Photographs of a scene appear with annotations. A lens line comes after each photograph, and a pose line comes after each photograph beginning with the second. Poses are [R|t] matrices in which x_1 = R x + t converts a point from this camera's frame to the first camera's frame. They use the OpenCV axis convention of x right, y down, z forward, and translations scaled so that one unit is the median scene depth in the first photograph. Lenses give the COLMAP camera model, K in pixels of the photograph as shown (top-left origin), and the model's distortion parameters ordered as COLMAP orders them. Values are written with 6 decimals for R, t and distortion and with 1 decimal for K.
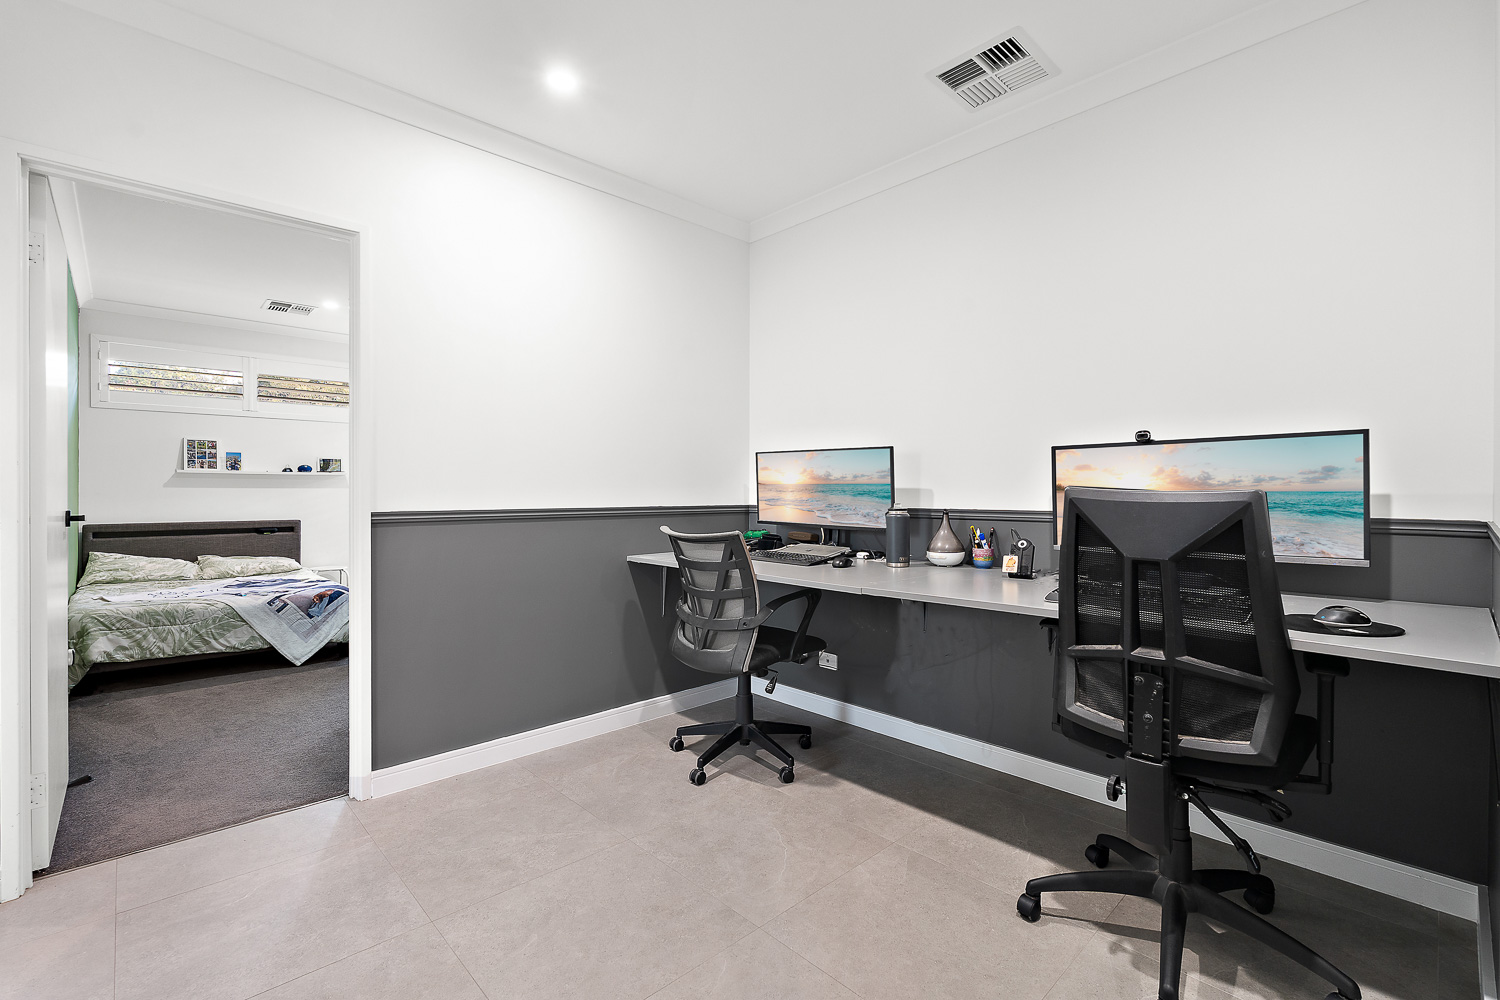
lens RADIAL K [[666.7, 0, 753.9], [0, 666.7, 497.8], [0, 0, 1]] dist [-0.001288, -0.001916]
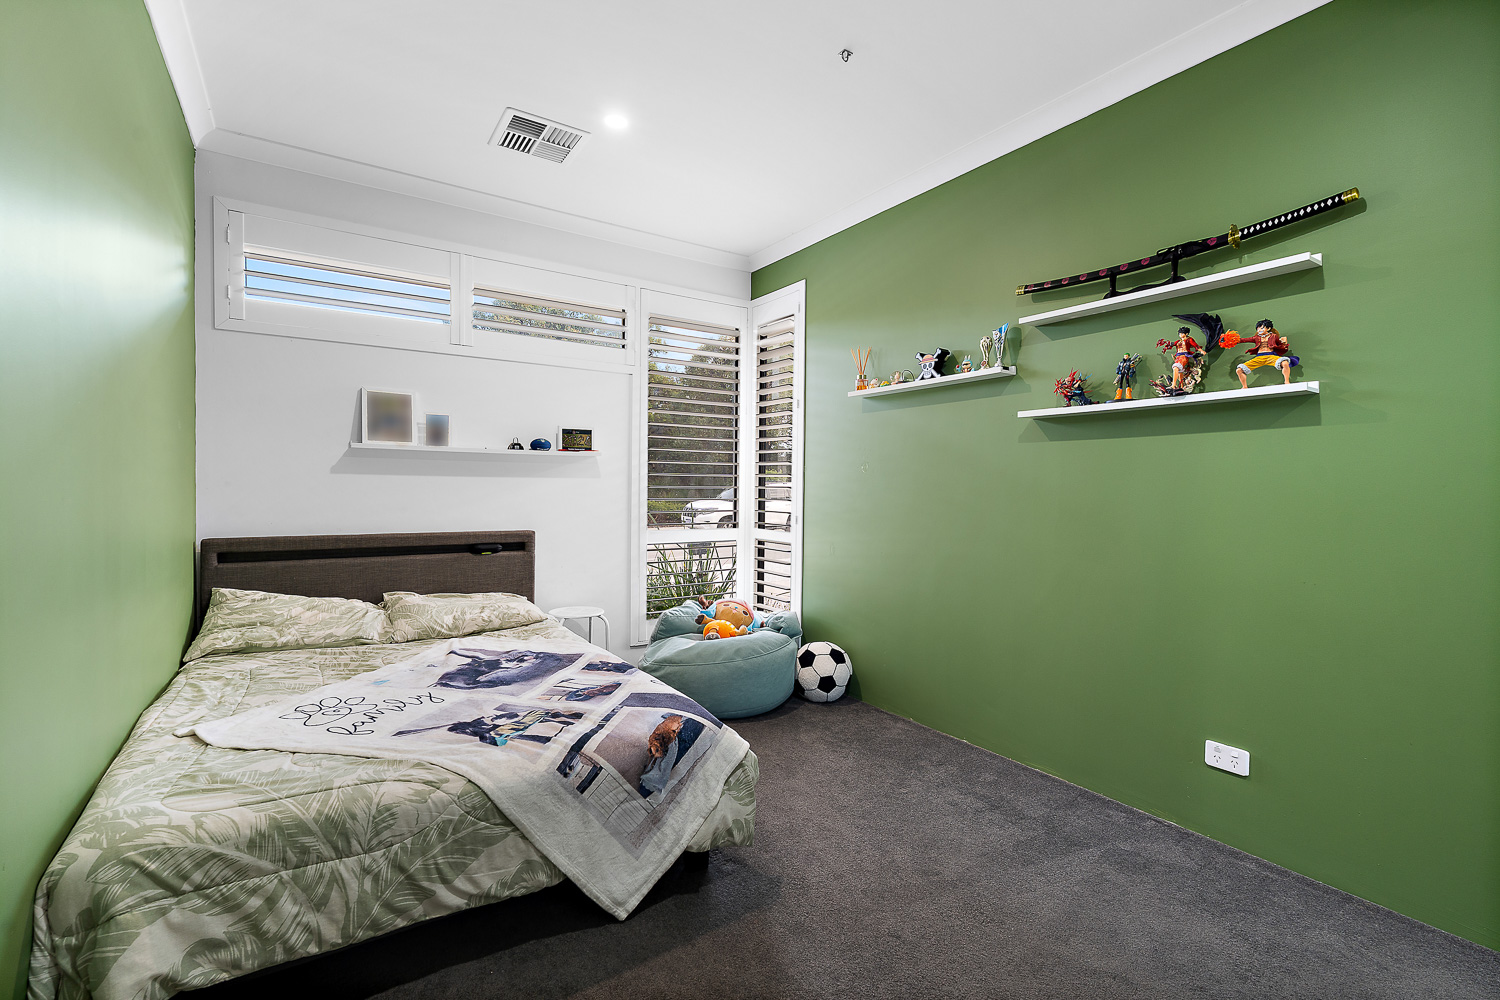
lens RADIAL K [[666.7, 0, 750.7], [0, 666.7, 504.5], [0, 0, 1]] dist [-0.001288, -0.001916]
pose [[0.984948, 0.014000, -0.172283, -0.546024], [-0.010900, 0.999761, 0.018928, -0.004975], [0.172507, -0.016765, 0.984866, 0.628213]]
